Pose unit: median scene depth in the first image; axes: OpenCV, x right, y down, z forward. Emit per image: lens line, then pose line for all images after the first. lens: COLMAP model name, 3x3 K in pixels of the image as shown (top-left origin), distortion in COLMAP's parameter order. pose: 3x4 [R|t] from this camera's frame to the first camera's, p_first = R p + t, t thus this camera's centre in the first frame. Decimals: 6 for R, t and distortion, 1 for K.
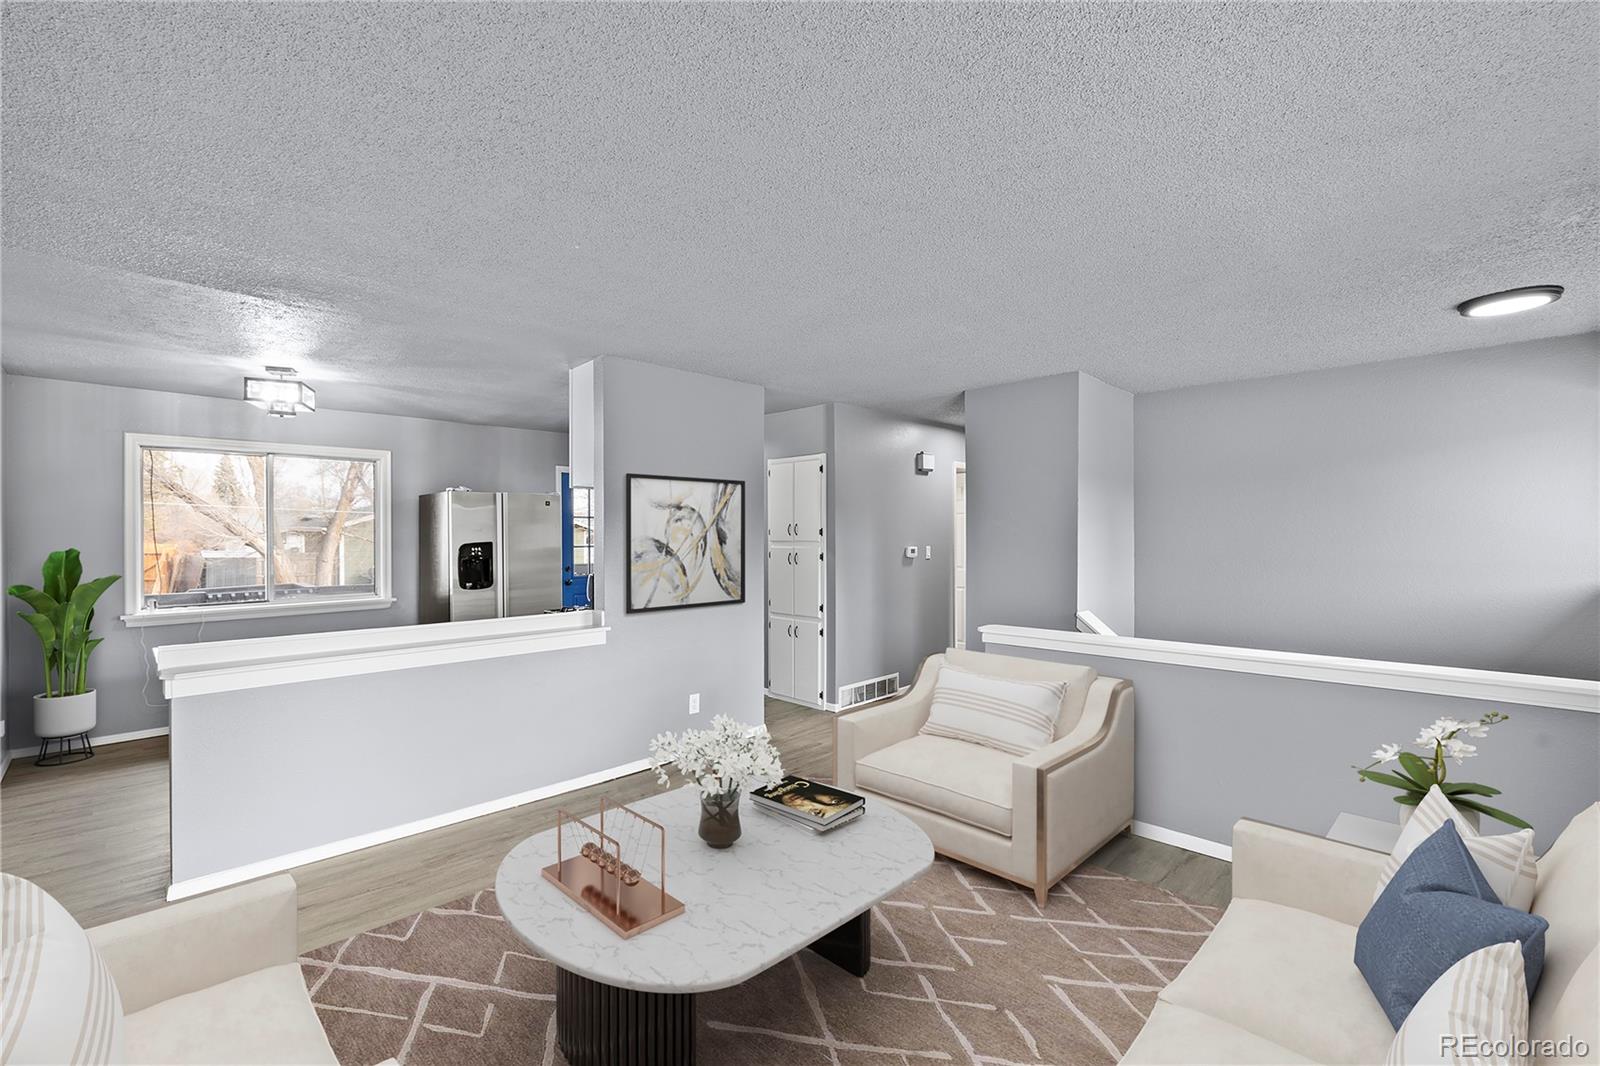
lens RADIAL K [[679.5, 0, 800.0], [0, 679.5, 533.0], [0, 0, 1]] dist [0.000682, 0.000009]
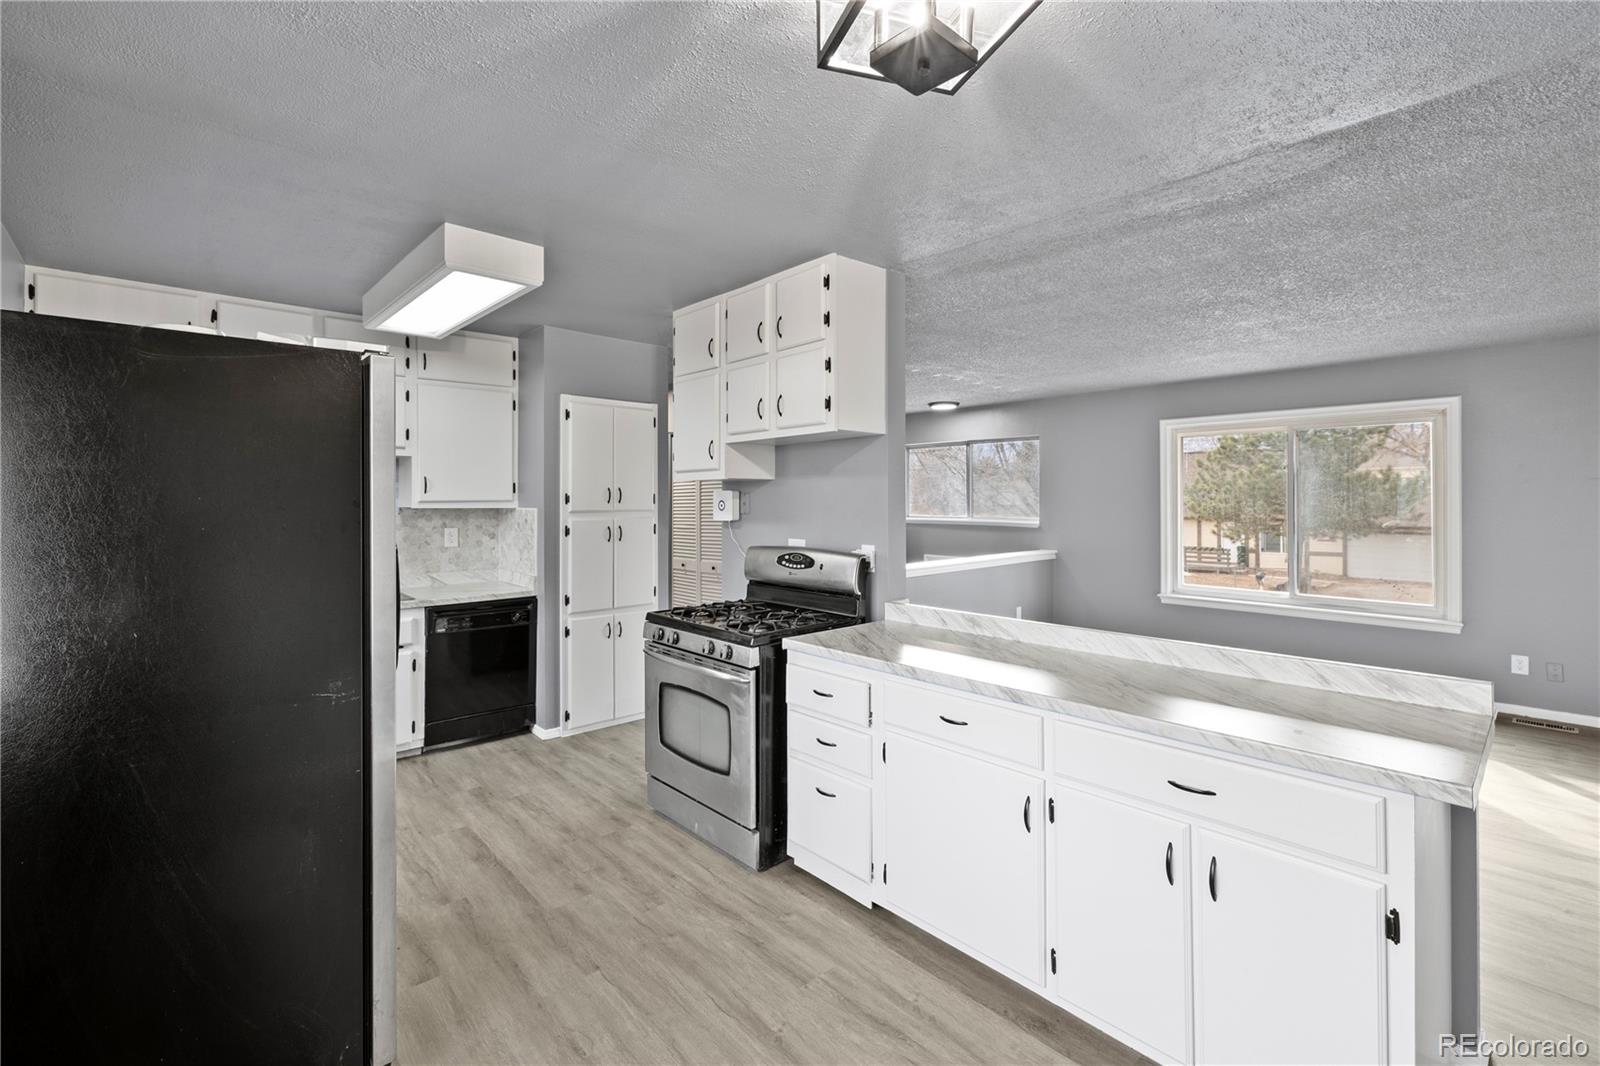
lens RADIAL K [[673.3, 0, 799.1], [0, 673.3, 492.4], [0, 0, 1]] dist [0.001451, 0.000077]
pose [[0.060367, 0.013045, 0.998091, -0.758861], [0.000255, 0.999914, -0.013084, 0.001940], [-0.998176, 0.001045, 0.060359, 0.758230]]
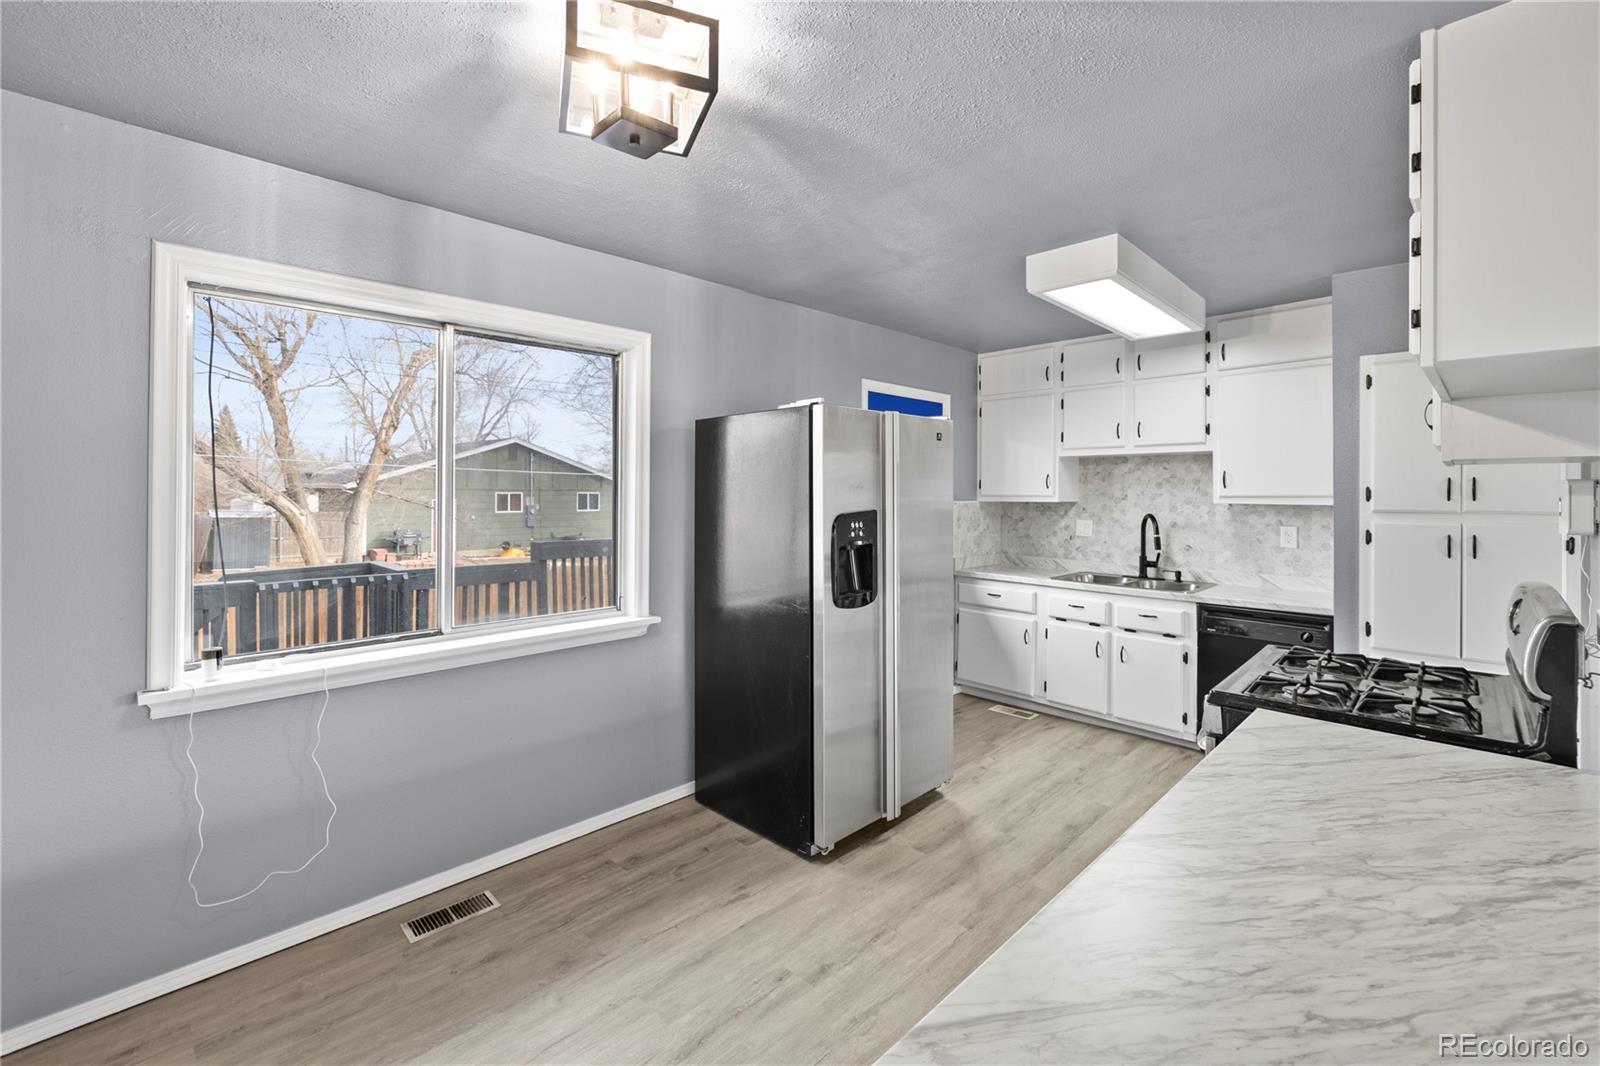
lens RADIAL K [[687.1, 0, 800.8], [0, 687.1, 484.8], [0, 0, 1]] dist [-0.001204, -0.000115]
pose [[0.999983, 0.005883, -0.000336, -0.508507], [-0.005887, 0.999912, -0.011853, 0.001084], [0.000266, 0.011855, 0.999930, 0.495781]]
